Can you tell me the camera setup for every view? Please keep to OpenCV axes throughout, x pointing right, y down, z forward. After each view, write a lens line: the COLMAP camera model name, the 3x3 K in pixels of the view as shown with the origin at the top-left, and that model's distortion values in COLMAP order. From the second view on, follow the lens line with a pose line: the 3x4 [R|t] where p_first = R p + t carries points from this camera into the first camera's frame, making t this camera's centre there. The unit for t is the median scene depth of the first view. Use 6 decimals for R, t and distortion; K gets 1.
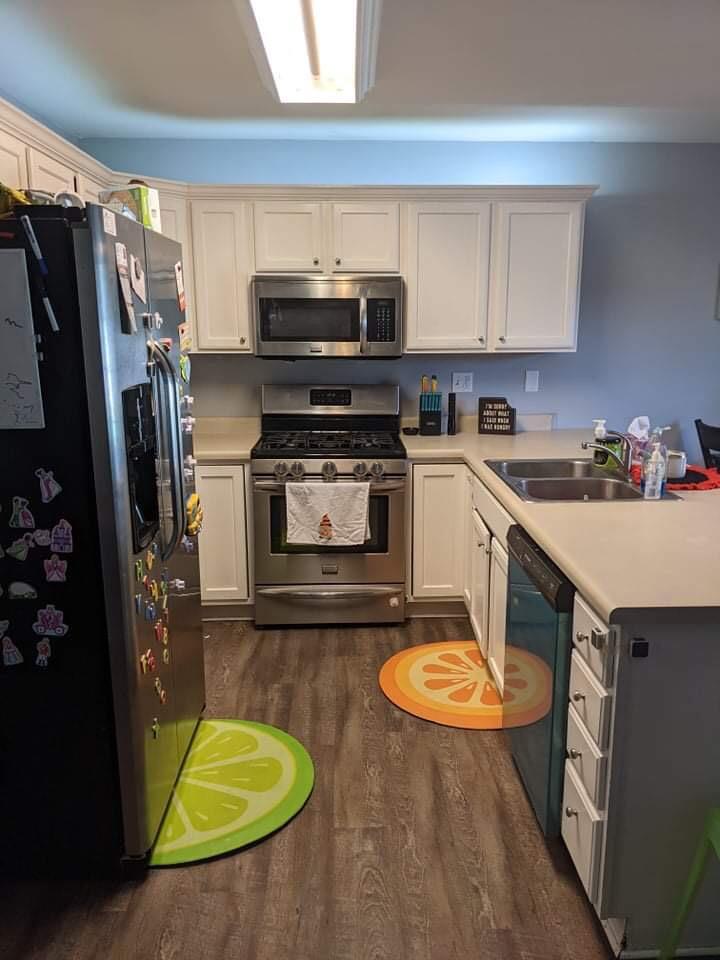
lens RADIAL K [[766.7, 0, 359.5], [0, 766.7, 483.3], [0, 0, 1]] dist [0.006193, -0.036194]
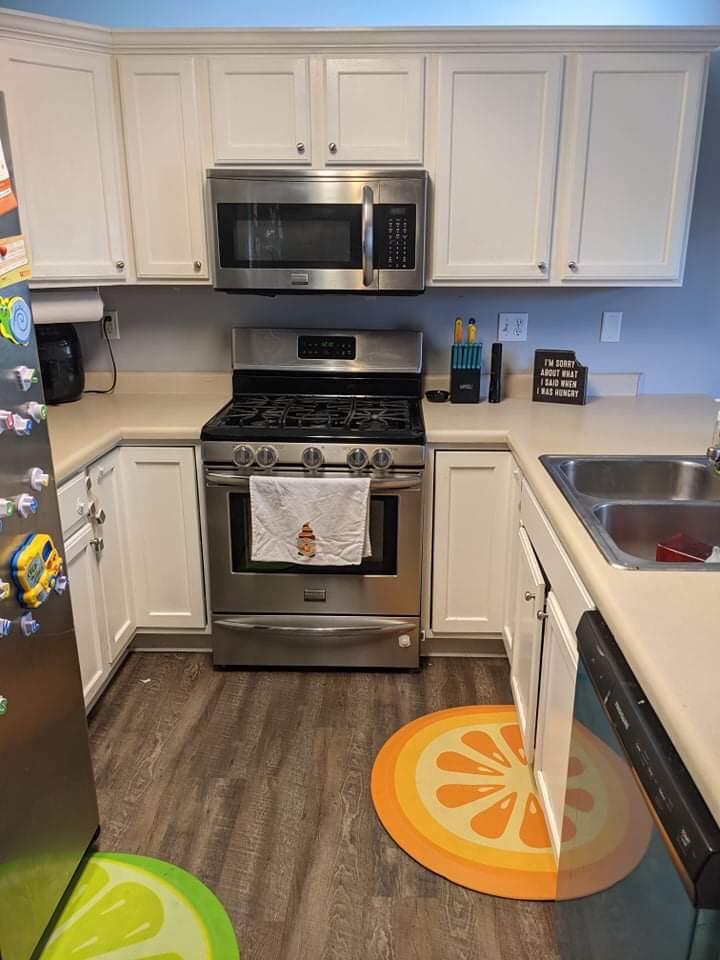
lens RADIAL K [[766.7, 0, 364.6], [0, 766.7, 482.8], [0, 0, 1]] dist [0.006193, -0.036194]
pose [[0.998115, 0.021902, -0.057323, 0.046658], [-0.016346, 0.995279, 0.095664, -0.061396], [0.059147, -0.094547, 0.993762, 0.307537]]
